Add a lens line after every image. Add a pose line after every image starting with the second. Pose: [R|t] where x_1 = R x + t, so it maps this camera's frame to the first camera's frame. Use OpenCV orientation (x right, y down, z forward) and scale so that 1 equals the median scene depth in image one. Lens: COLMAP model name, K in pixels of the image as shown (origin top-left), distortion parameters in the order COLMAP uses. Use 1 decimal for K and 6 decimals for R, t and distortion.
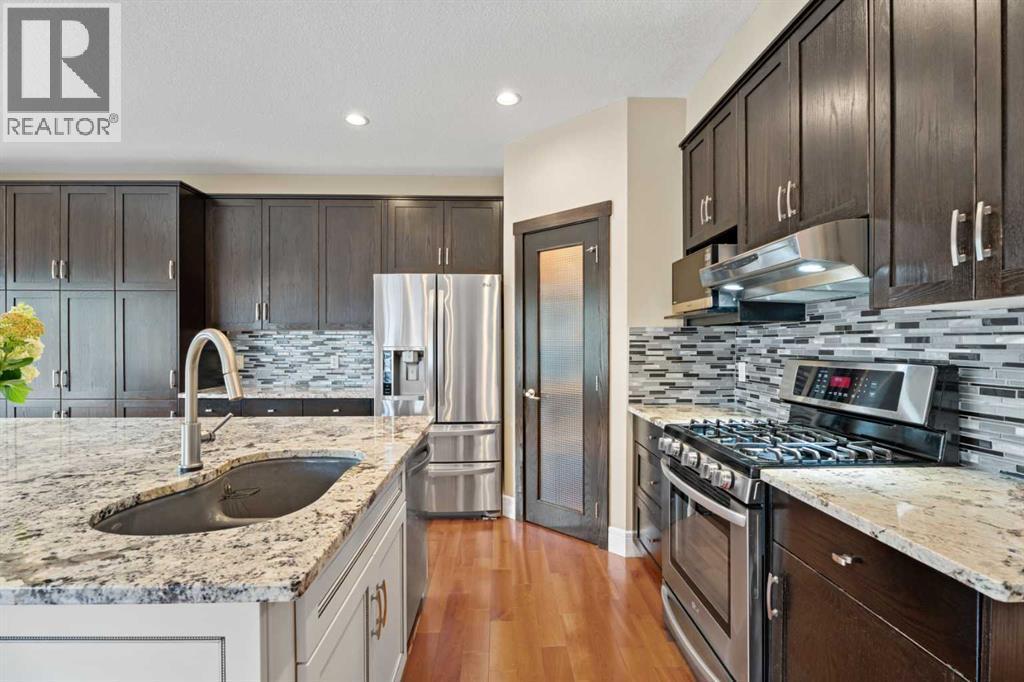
lens RADIAL K [[487.3, 0, 512.0], [0, 487.3, 341.0], [0, 0, 1]] dist [-0.001594, -0.000106]
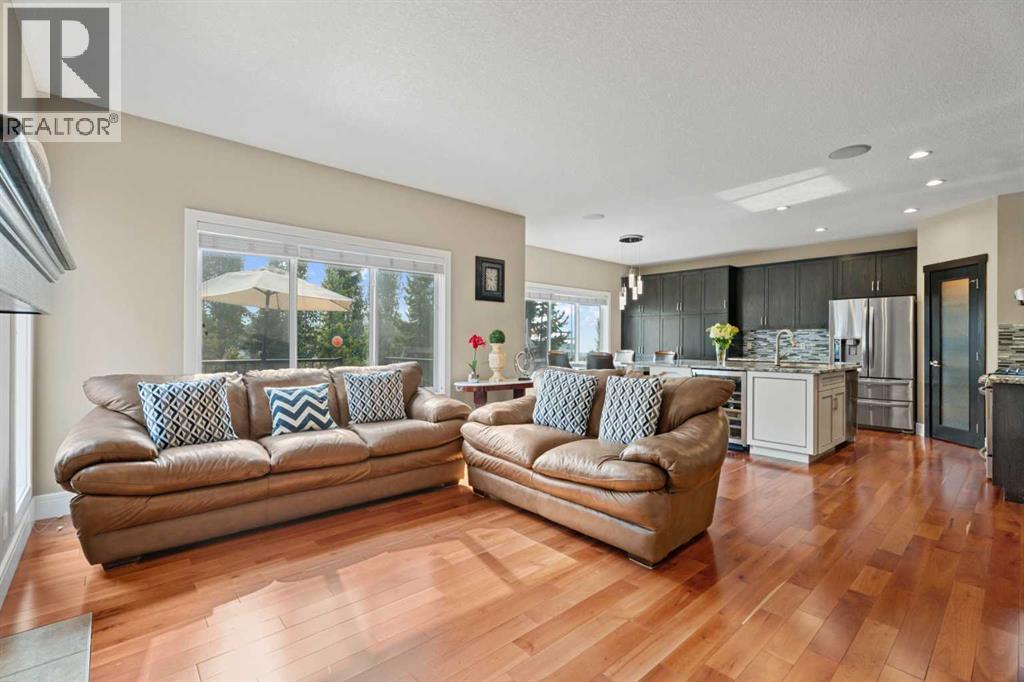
lens RADIAL K [[455.3, 0, 512.0], [0, 455.3, 341.0], [0, 0, 1]] dist [0.000895, -0.000013]
pose [[0.650249, 0.003160, -0.759714, 0.284005], [-0.002509, 0.999995, 0.002012, 0.027060], [0.759717, 0.000598, 0.650254, -1.178031]]
